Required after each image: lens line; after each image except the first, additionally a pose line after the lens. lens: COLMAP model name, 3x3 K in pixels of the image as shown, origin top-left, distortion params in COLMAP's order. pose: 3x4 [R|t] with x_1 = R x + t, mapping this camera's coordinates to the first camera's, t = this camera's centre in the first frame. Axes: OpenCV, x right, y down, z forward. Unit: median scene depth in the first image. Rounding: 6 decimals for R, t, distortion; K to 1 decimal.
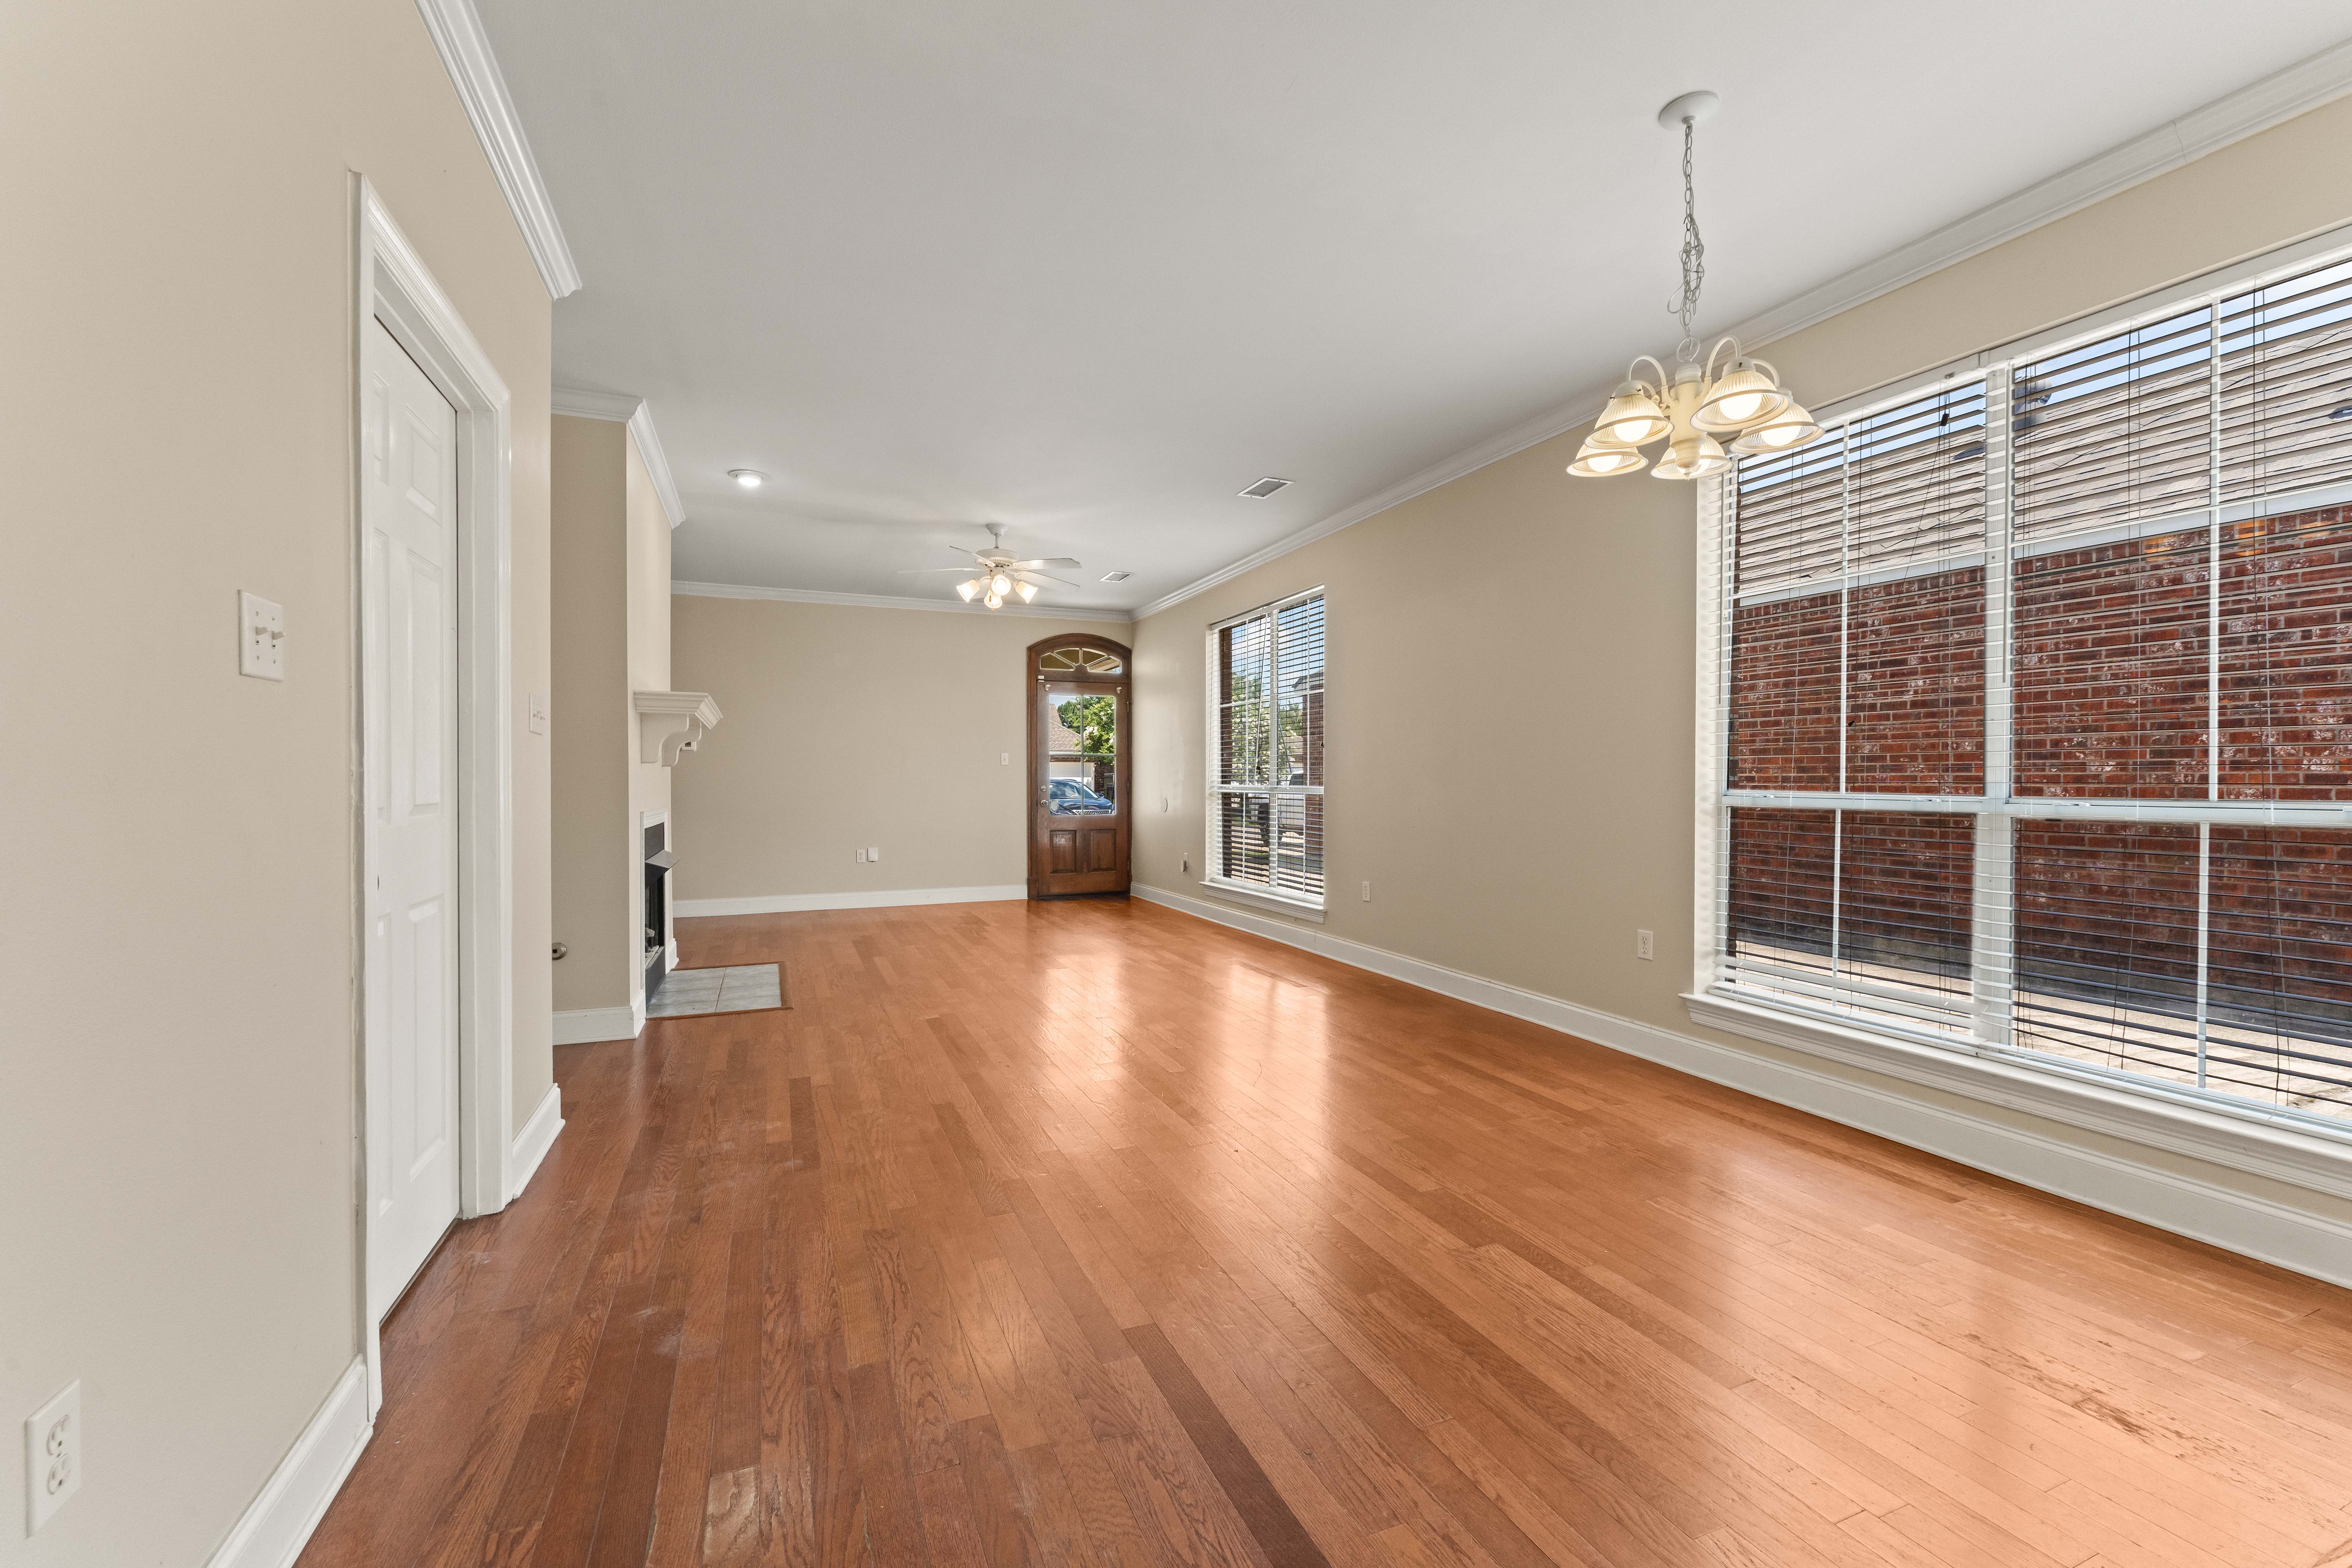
lens RADIAL K [[936.5, 0, 1156.8], [0, 936.5, 794.3], [0, 0, 1]] dist [-0.000625, 0.001661]
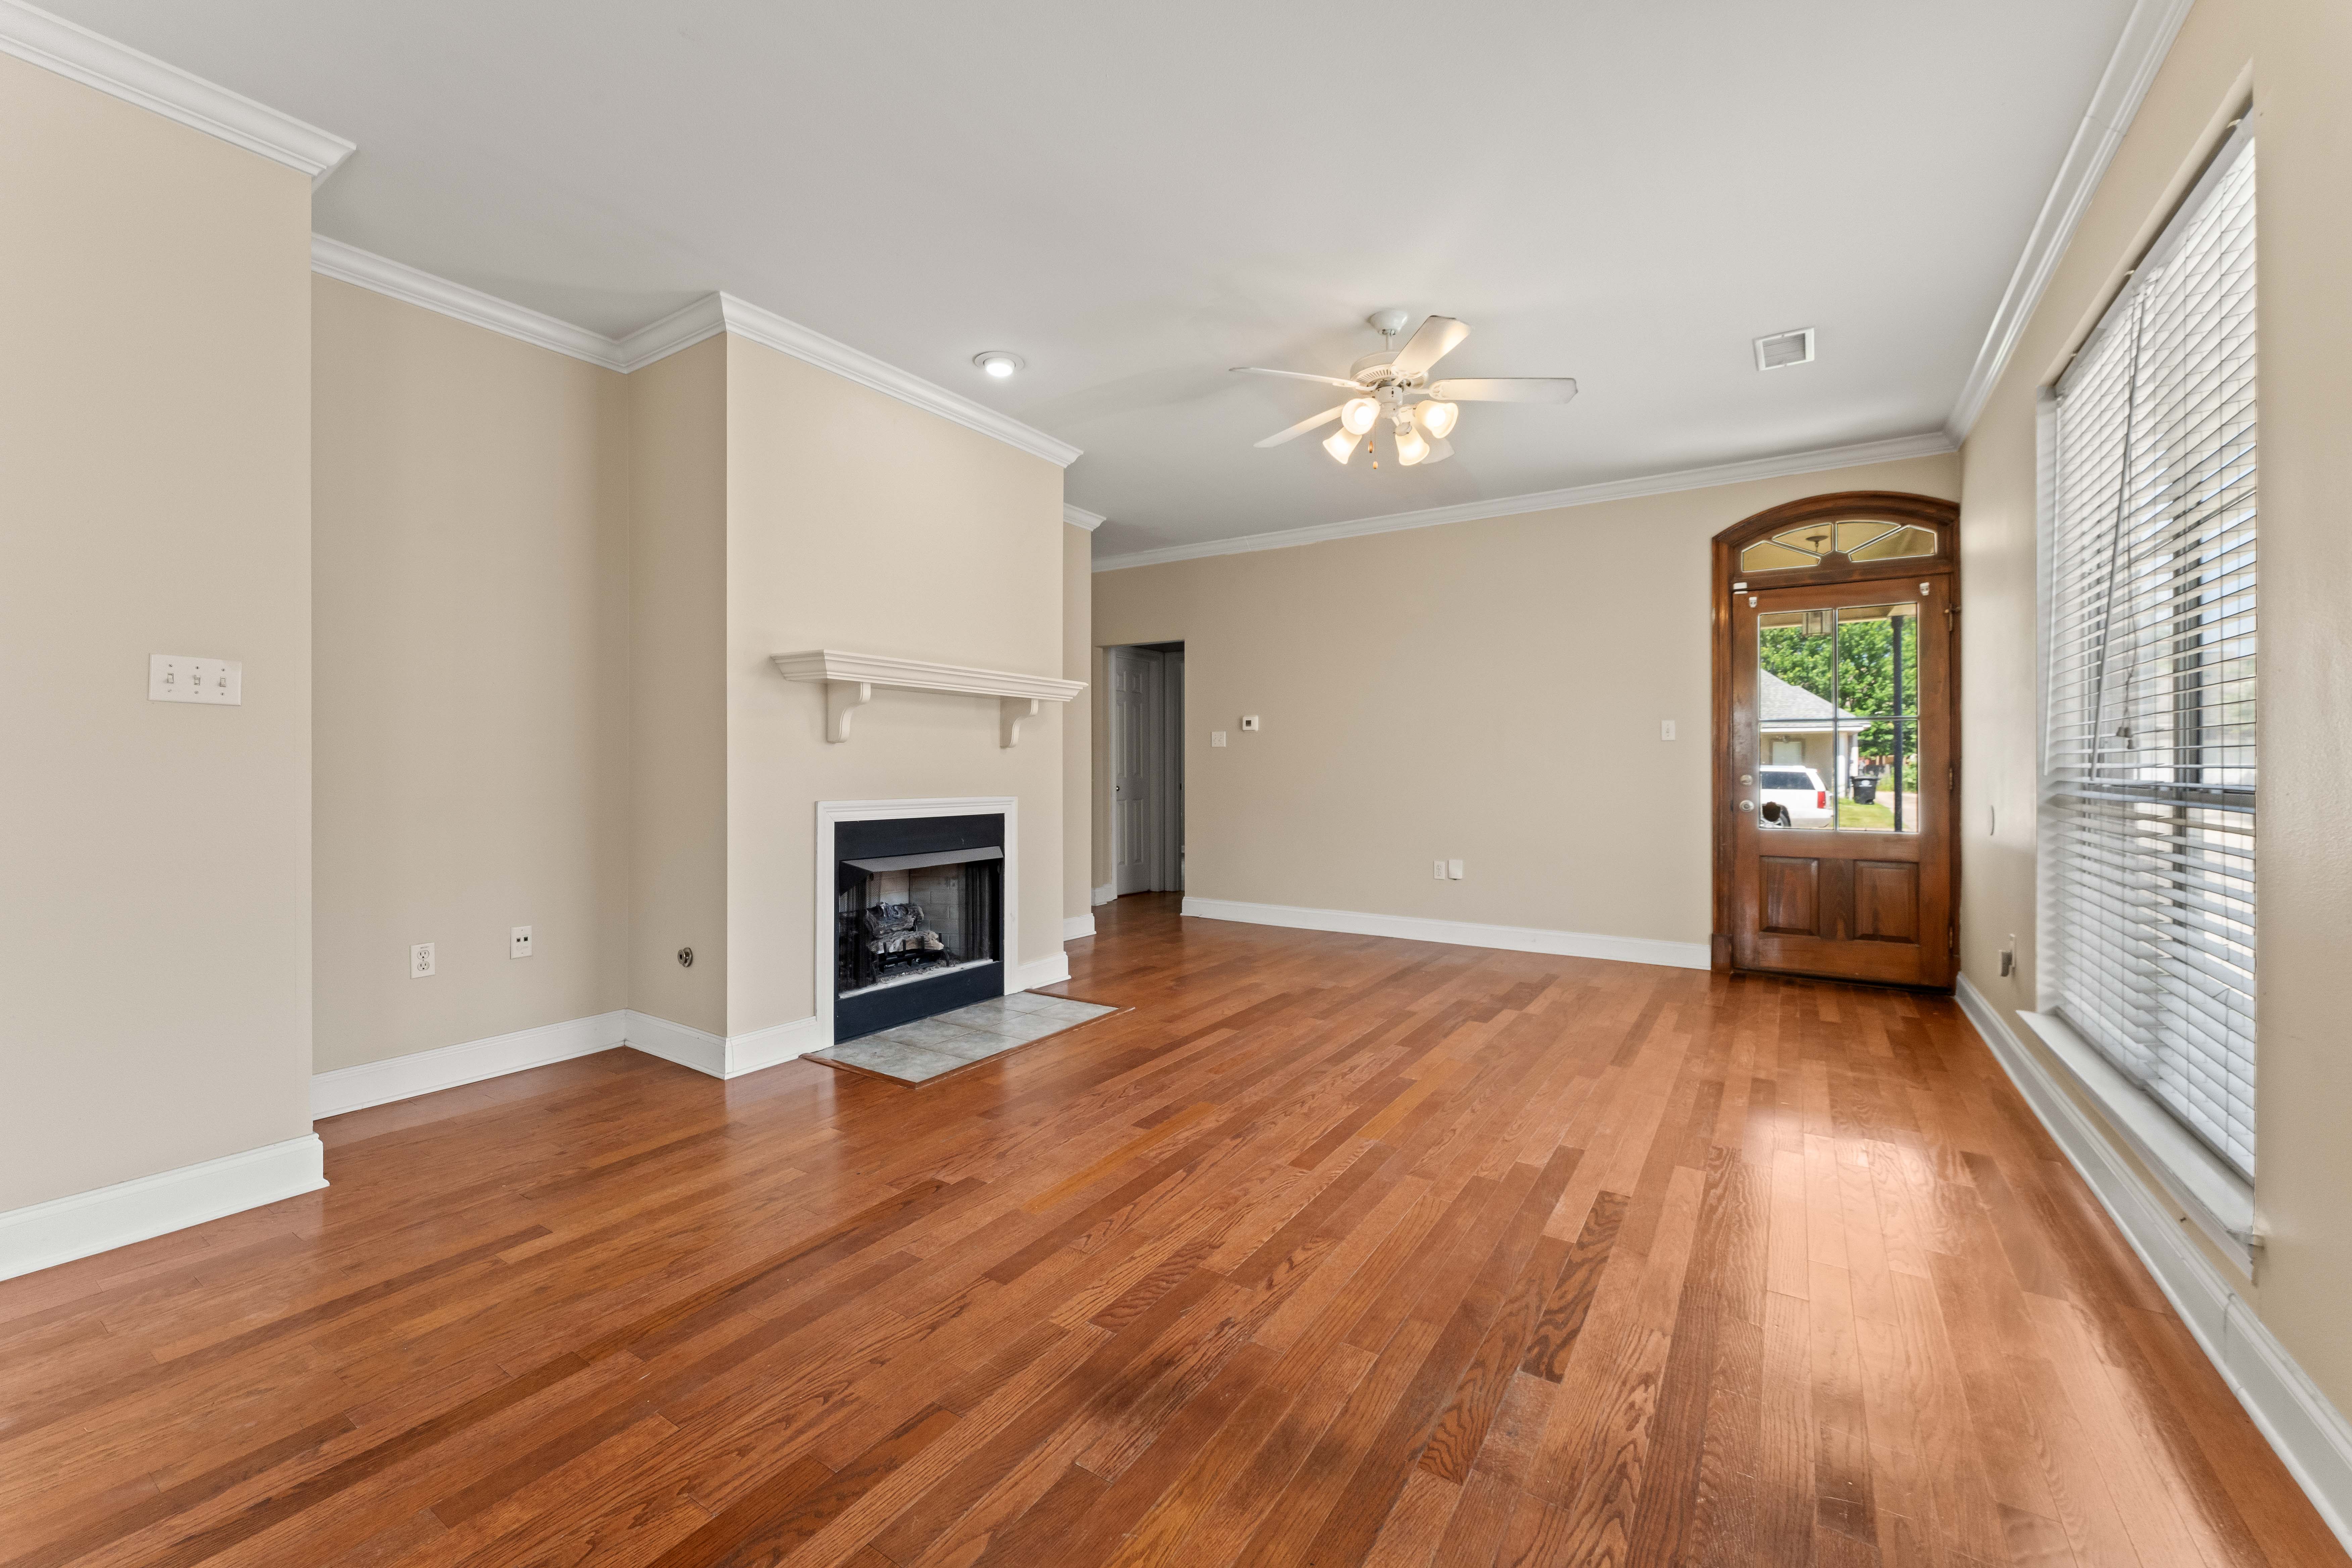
lens RADIAL K [[936.5, 0, 1176.9], [0, 936.5, 769.1], [0, 0, 1]] dist [-0.000625, 0.001661]
pose [[0.561887, 0.004321, -0.827203, 0.231285], [-0.014635, 0.999882, -0.004719, -0.008307], [0.827085, 0.014758, 0.561884, 0.588990]]
